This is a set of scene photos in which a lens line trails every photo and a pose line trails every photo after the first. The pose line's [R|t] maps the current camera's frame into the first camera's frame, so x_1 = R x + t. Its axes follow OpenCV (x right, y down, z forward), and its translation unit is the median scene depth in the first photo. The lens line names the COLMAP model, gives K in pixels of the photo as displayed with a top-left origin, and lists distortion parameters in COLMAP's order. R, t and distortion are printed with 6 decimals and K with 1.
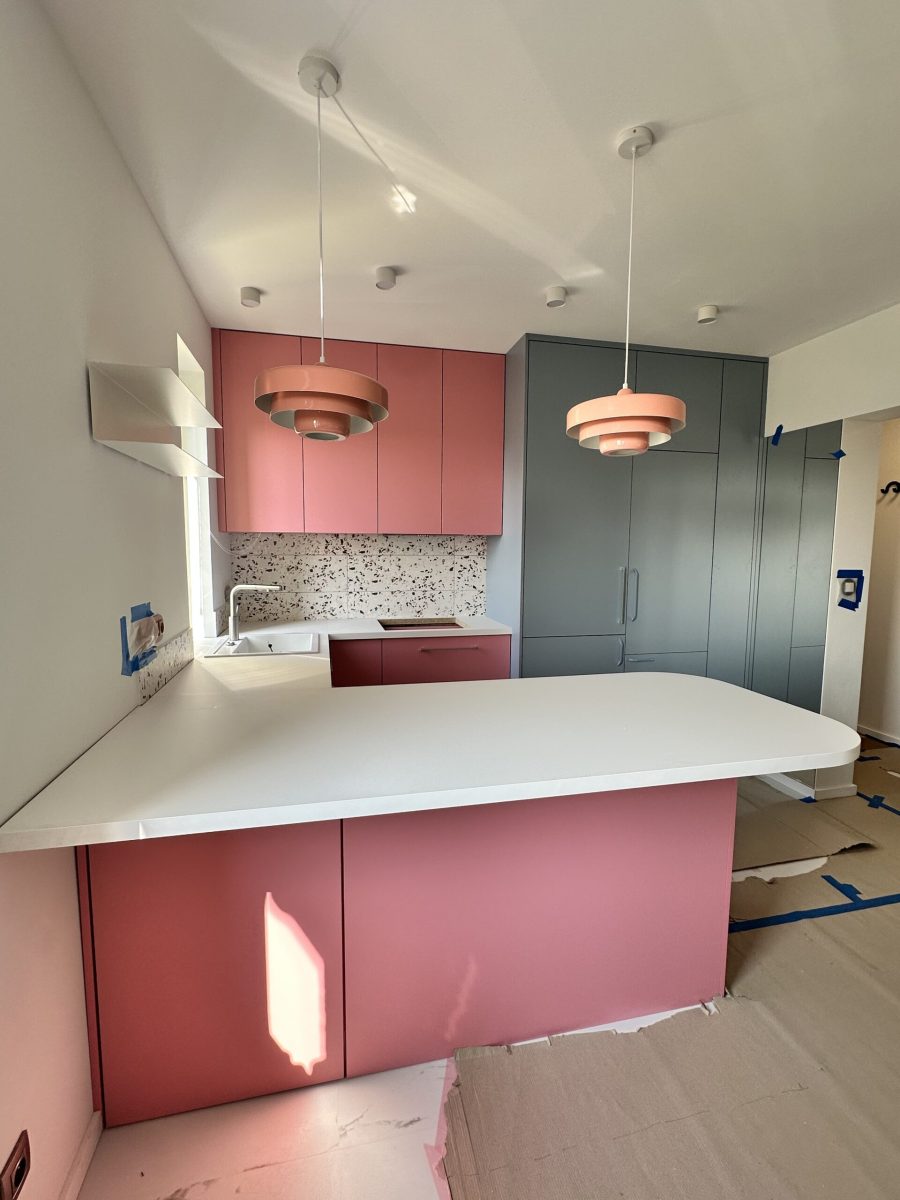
lens RADIAL K [[542.4, 0, 449.9], [0, 542.4, 598.7], [0, 0, 1]] dist [-0.005157, 0.000775]
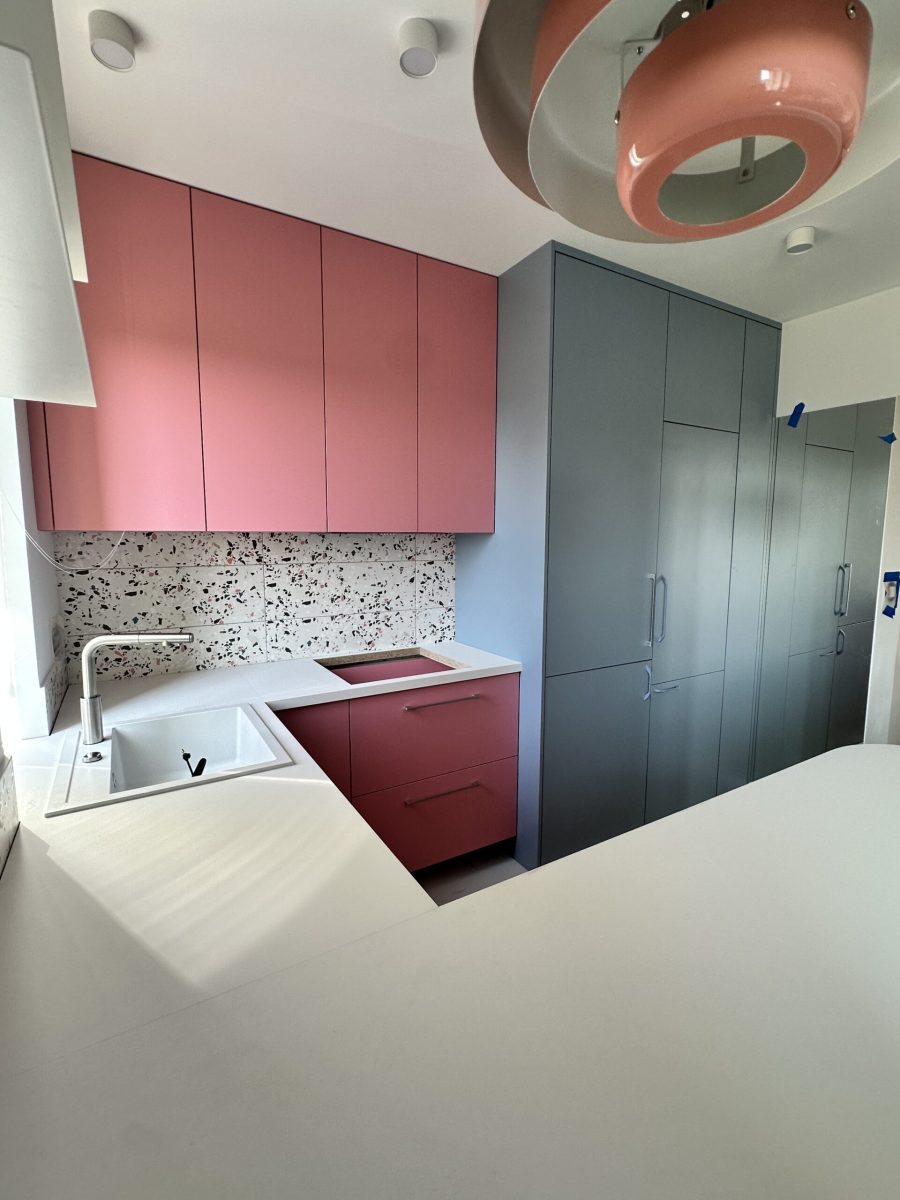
lens RADIAL K [[542.4, 0, 447.6], [0, 542.4, 598.6], [0, 0, 1]] dist [-0.005157, 0.000775]
pose [[0.952762, -0.041187, 0.300912, -0.178981], [0.035896, 0.999089, 0.023094, -0.047687], [-0.301589, -0.011201, 0.953372, 0.322692]]
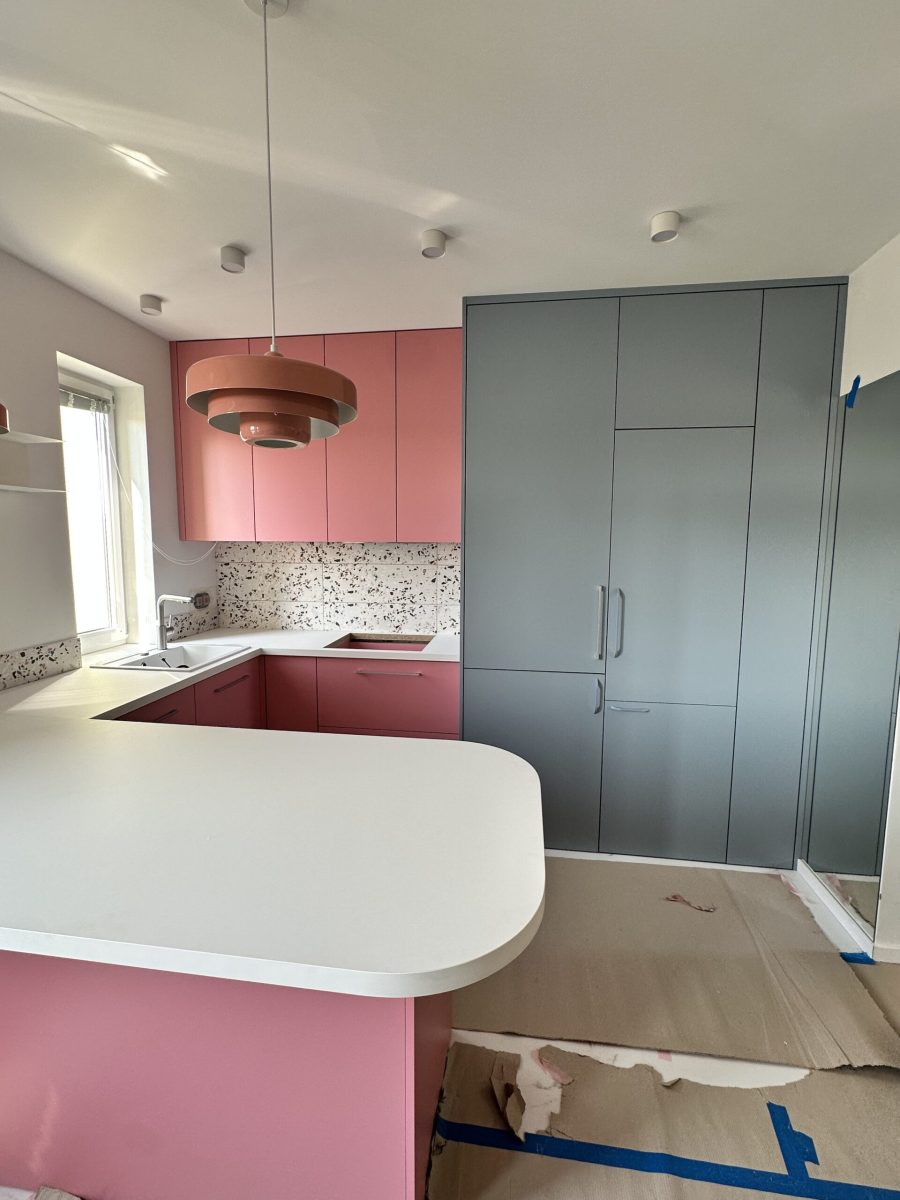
lens RADIAL K [[542.4, 0, 449.2], [0, 542.4, 599.5], [0, 0, 1]] dist [-0.005157, 0.000775]
pose [[0.933268, 0.037516, -0.357215, 0.364462], [-0.035110, 0.999296, 0.013219, -0.038377], [0.357460, 0.000205, 0.933929, 0.196165]]
